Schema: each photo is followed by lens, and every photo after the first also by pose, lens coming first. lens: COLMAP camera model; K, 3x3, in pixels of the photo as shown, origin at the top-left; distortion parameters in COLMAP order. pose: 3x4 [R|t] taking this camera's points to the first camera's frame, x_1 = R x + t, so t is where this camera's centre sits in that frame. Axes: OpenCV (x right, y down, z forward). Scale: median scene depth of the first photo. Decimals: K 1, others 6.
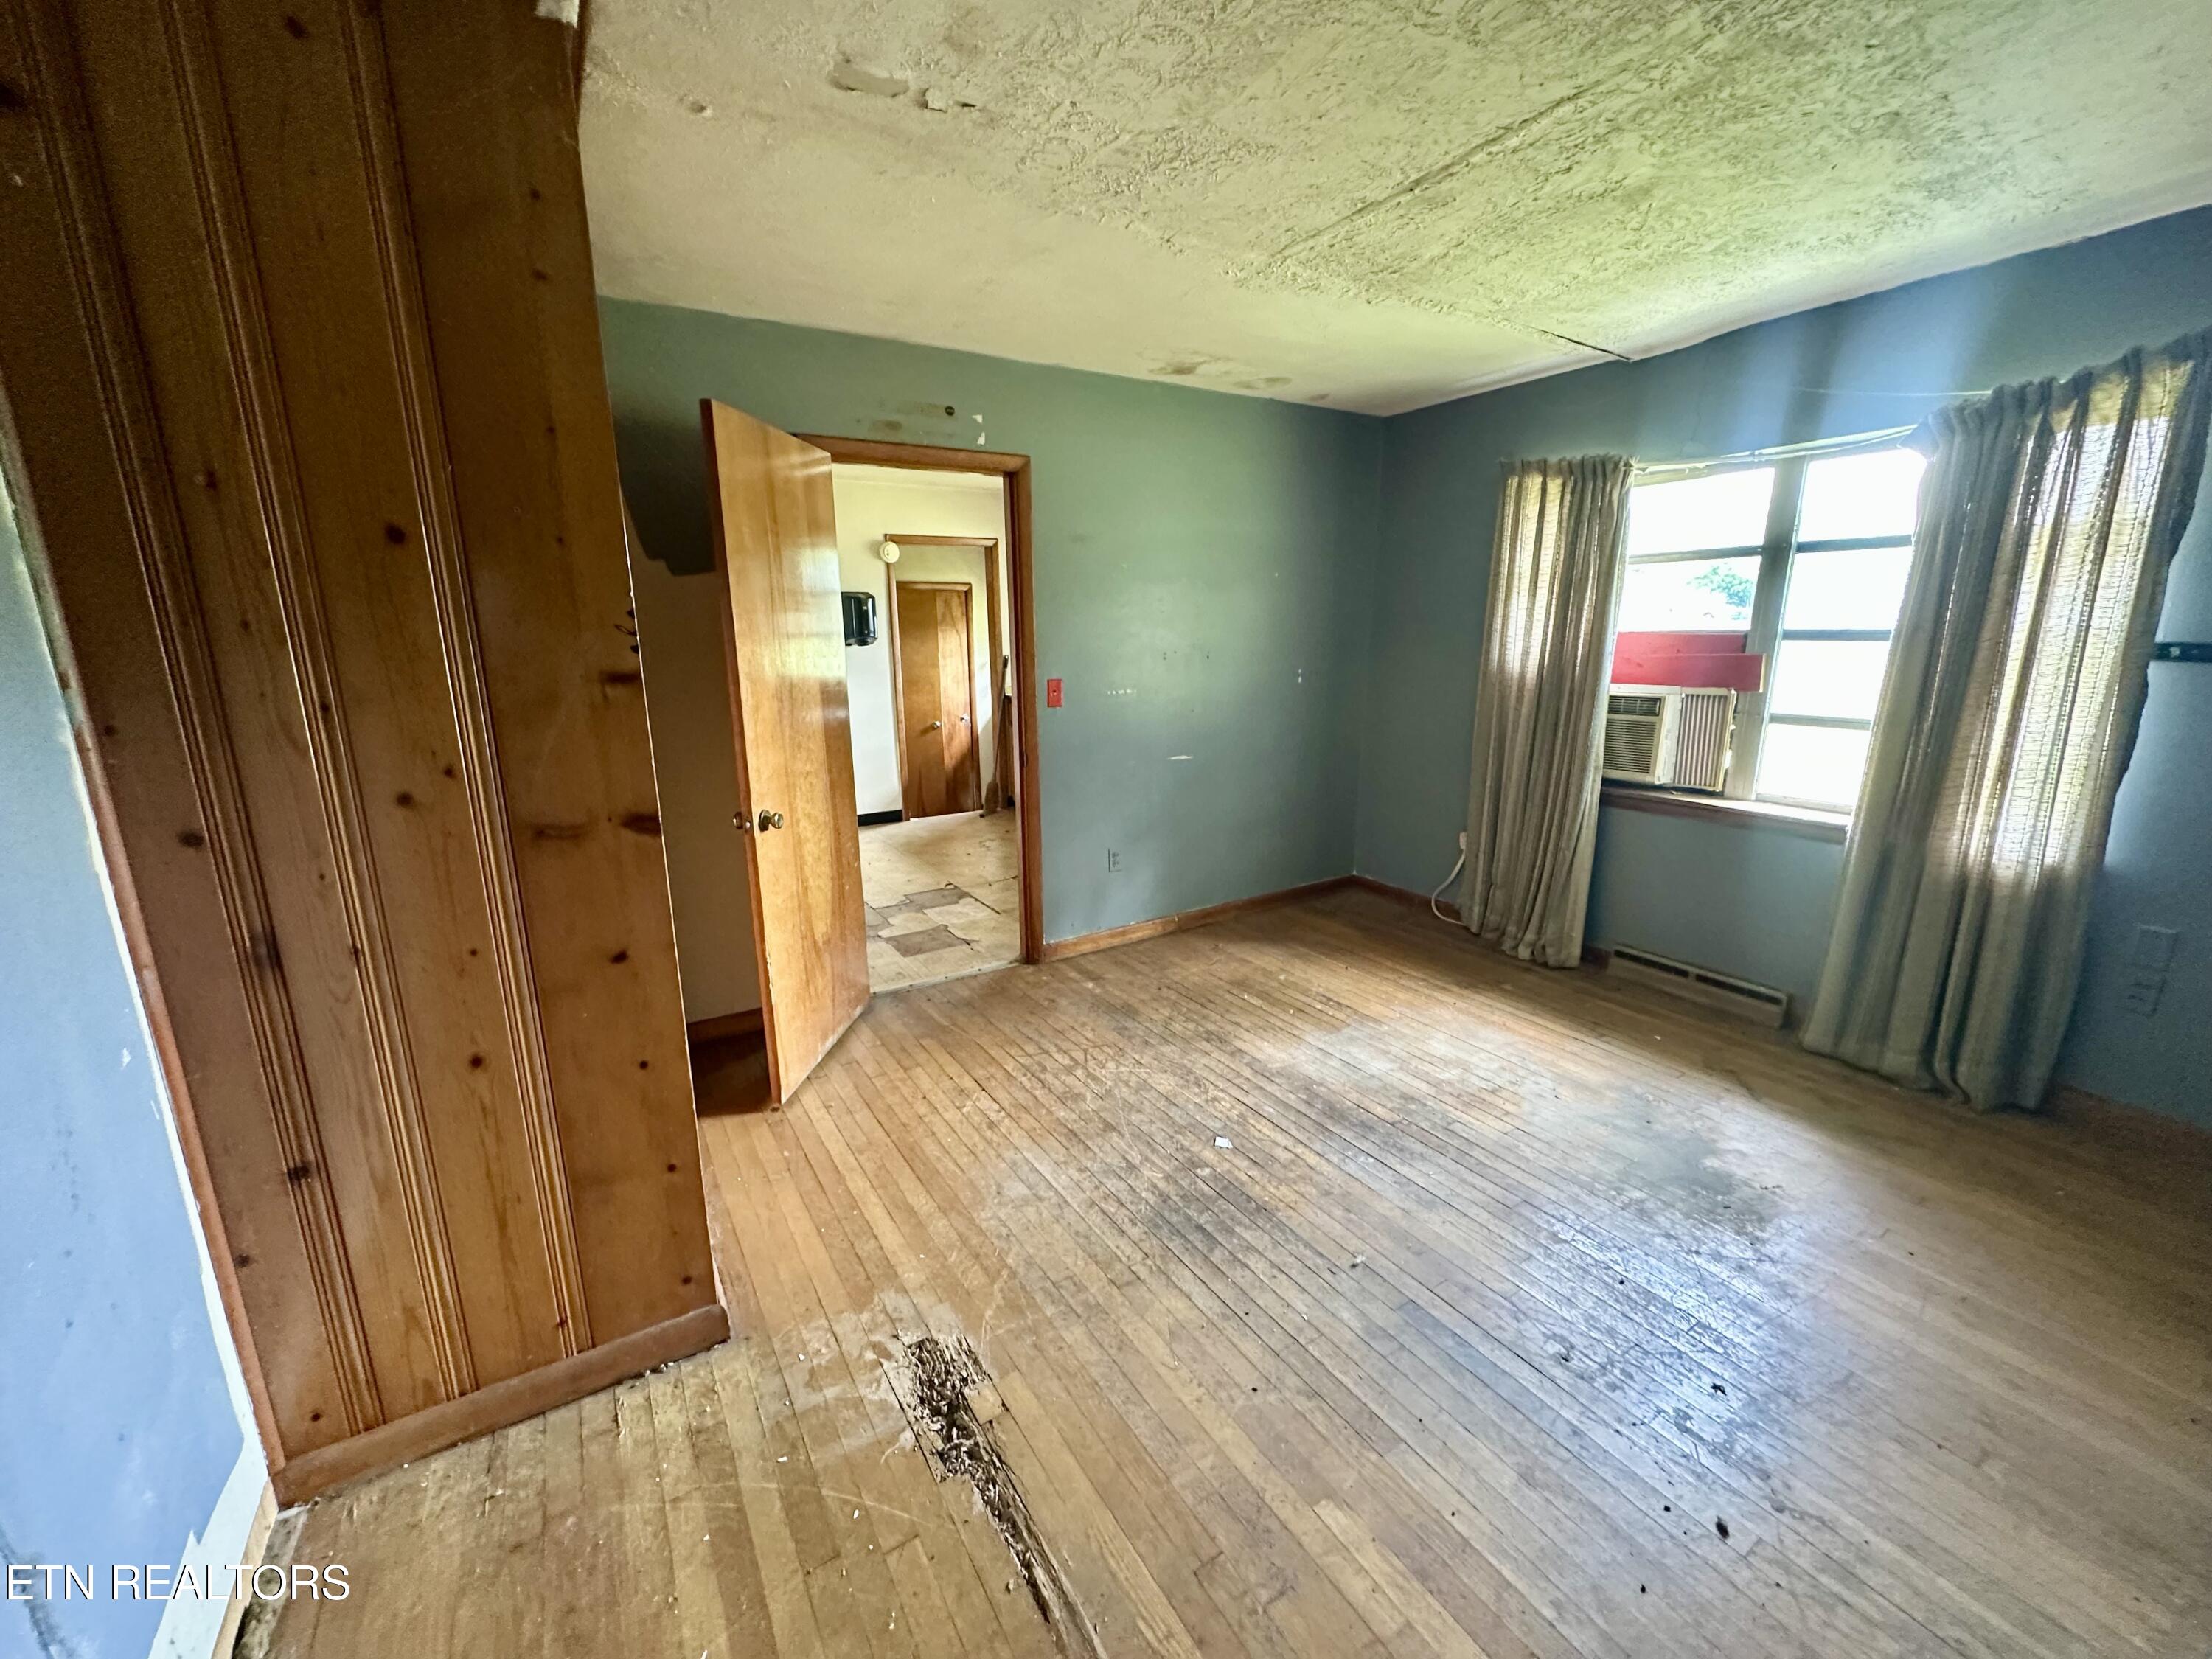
lens RADIAL K [[880.1, 0, 1108.8], [0, 880.1, 829.1], [0, 0, 1]] dist [-0.002553, 0.000424]
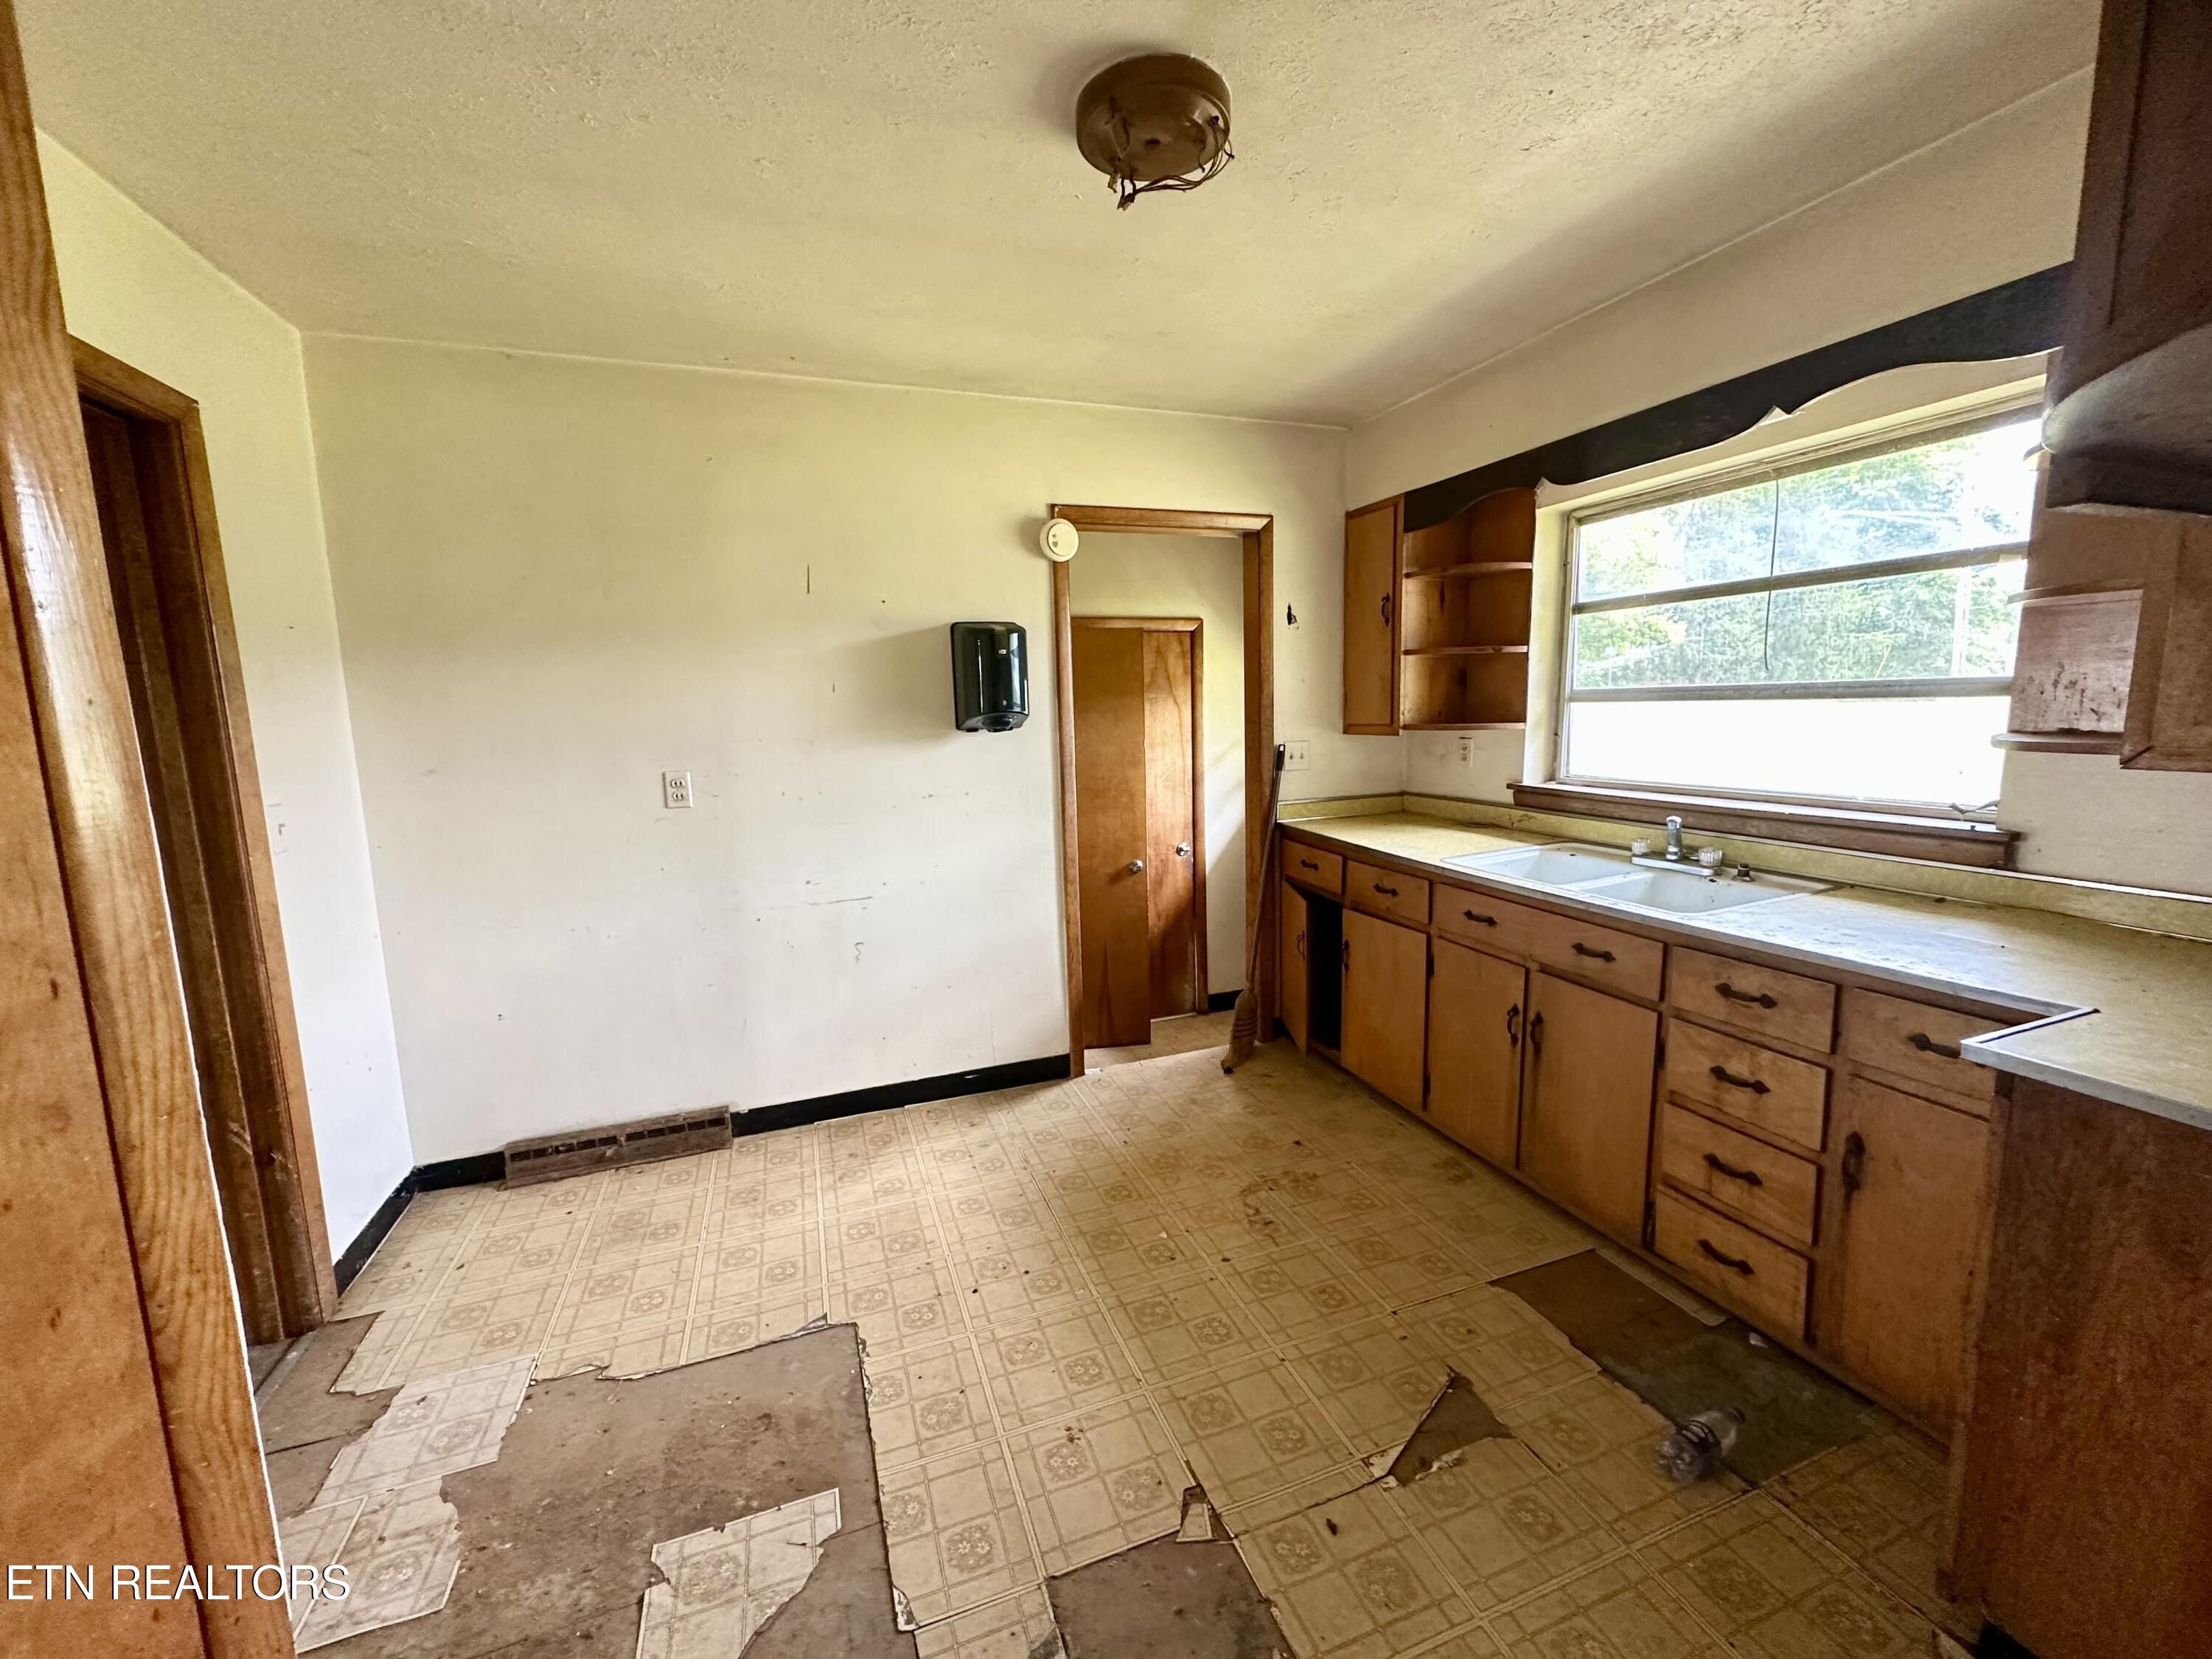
lens RADIAL K [[880.1, 0, 1108.8], [0, 880.1, 829.1], [0, 0, 1]] dist [-0.002553, 0.000424]
pose [[0.979448, 0.011911, -0.201347, -0.115996], [-0.027850, 0.996679, -0.076516, -0.113238], [0.199767, 0.080551, 0.976527, 0.514598]]
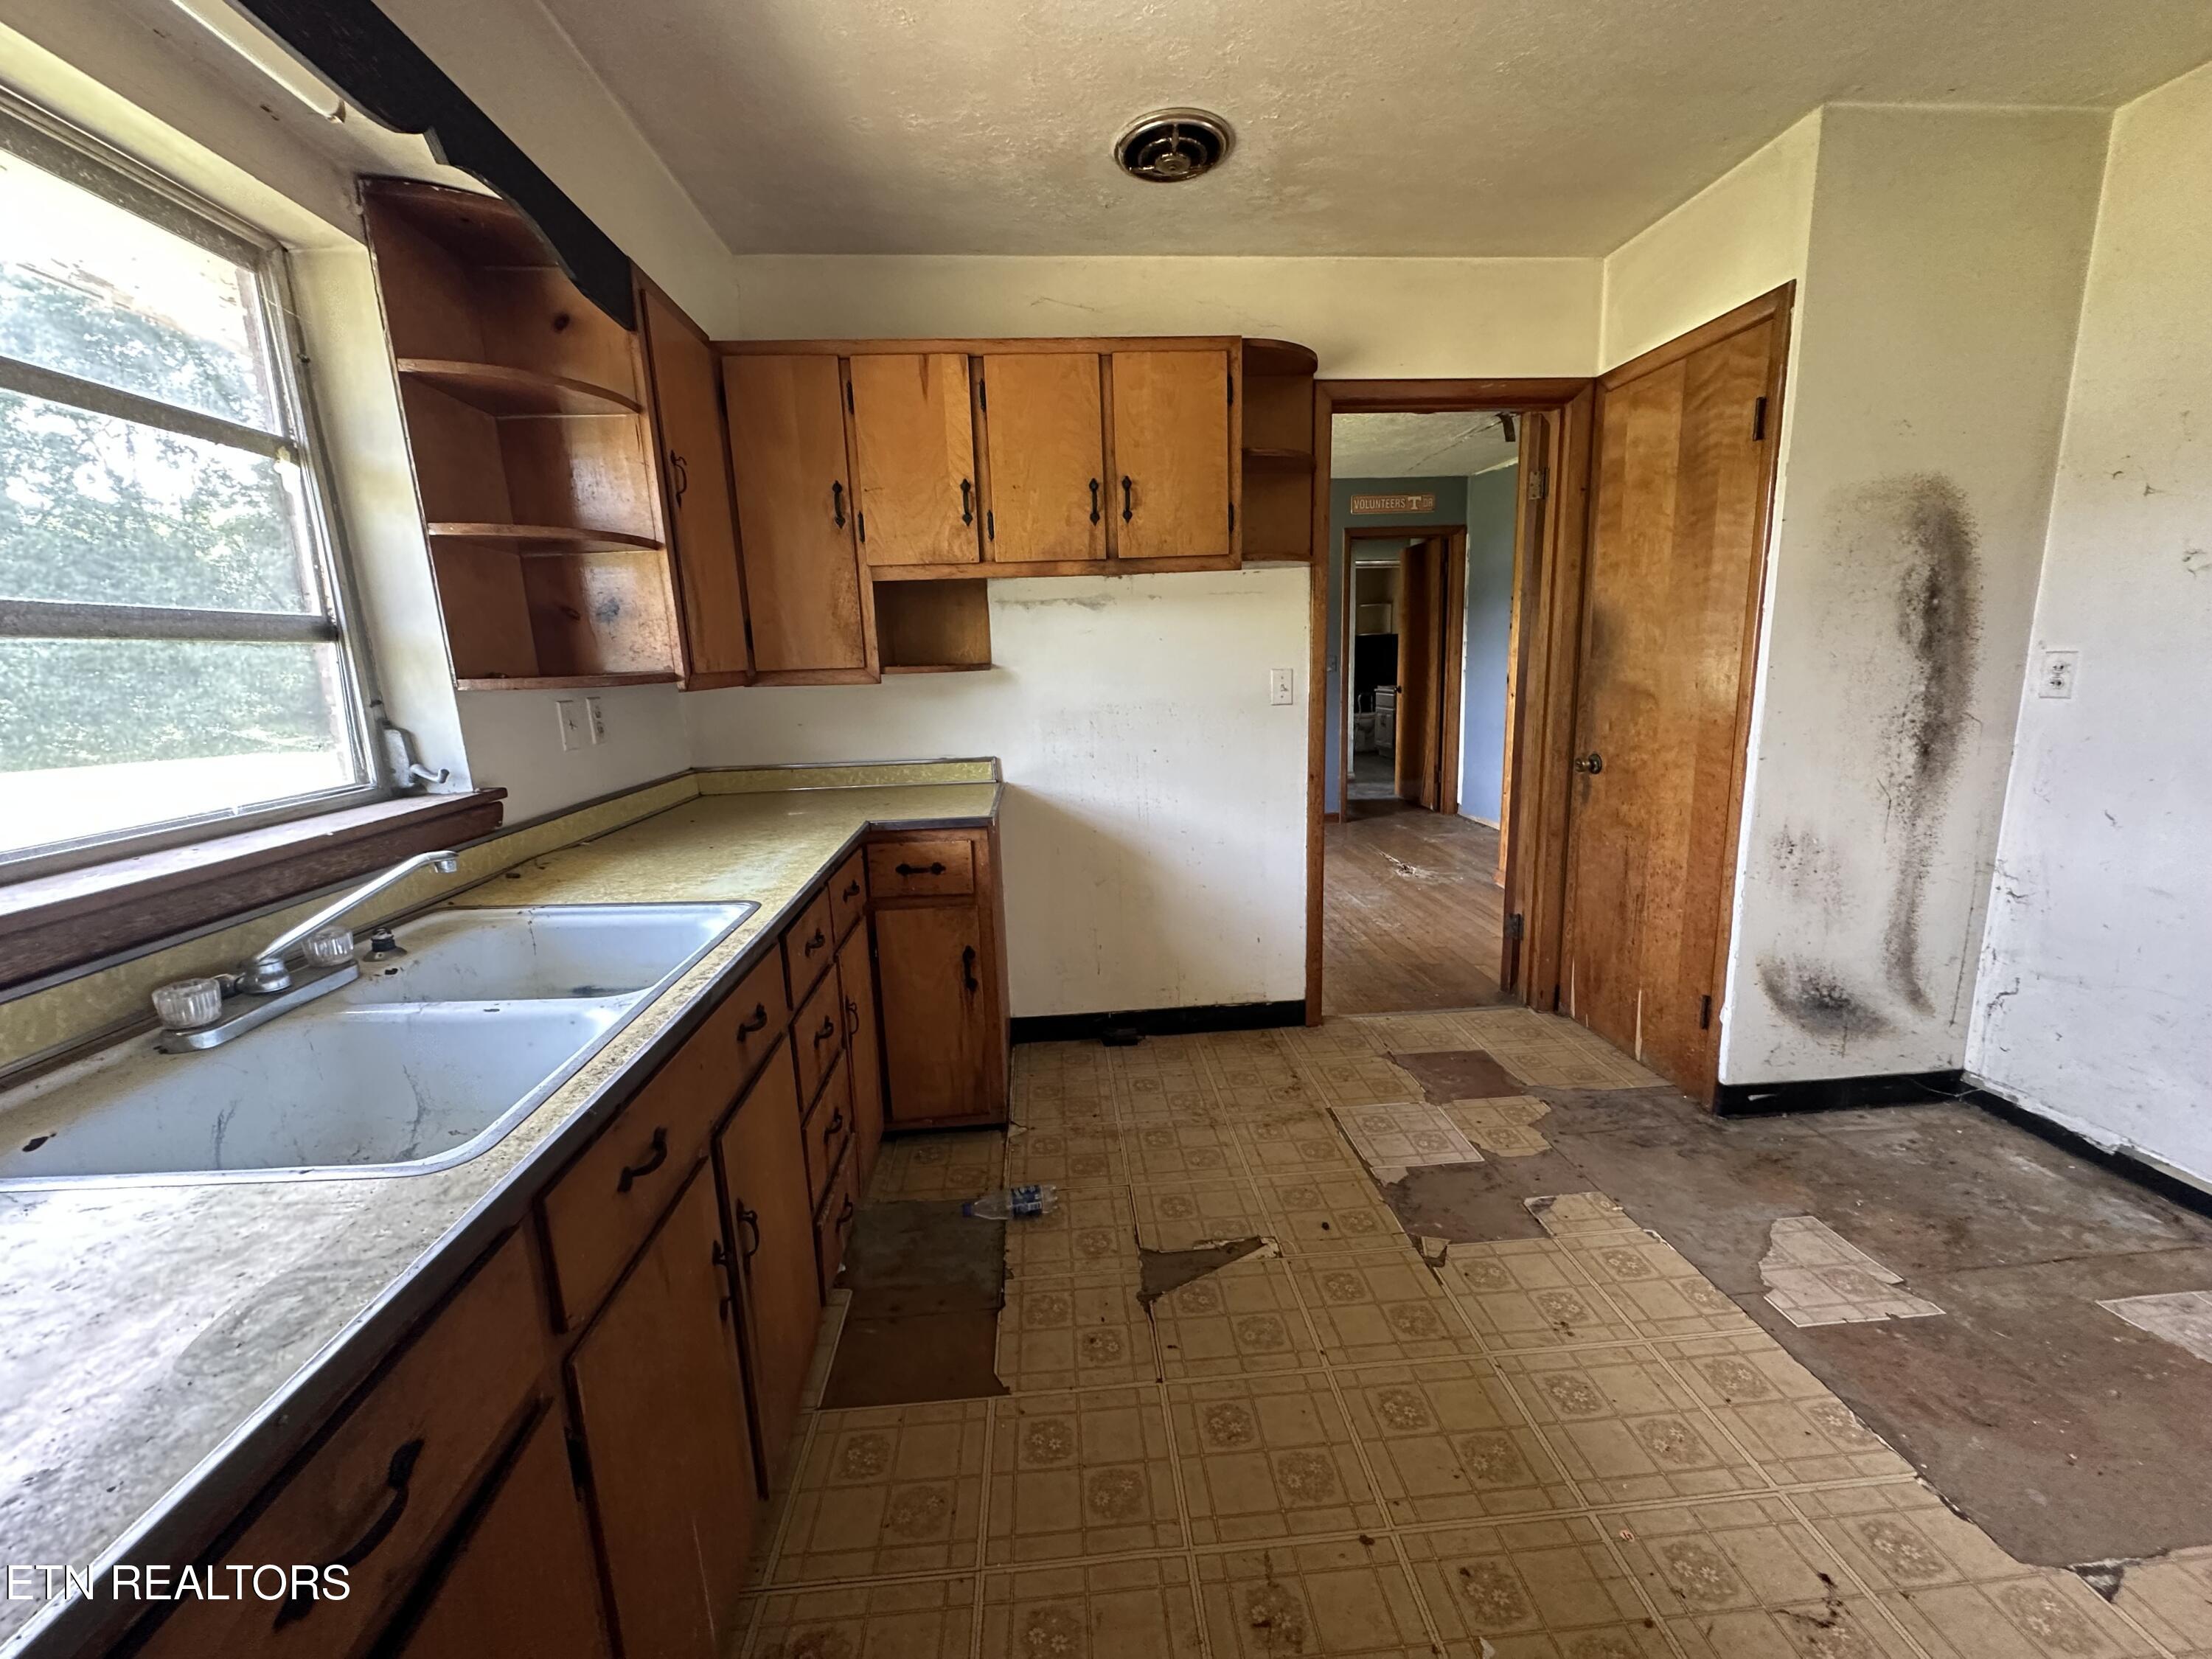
lens RADIAL K [[880.1, 0, 1108.8], [0, 880.1, 829.1], [0, 0, 1]] dist [-0.002553, 0.000424]
pose [[-0.887485, -0.049593, 0.458160, -0.168997], [0.145140, 0.913517, 0.380027, -0.204149], [-0.437384, 0.403766, -0.803535, 0.985695]]
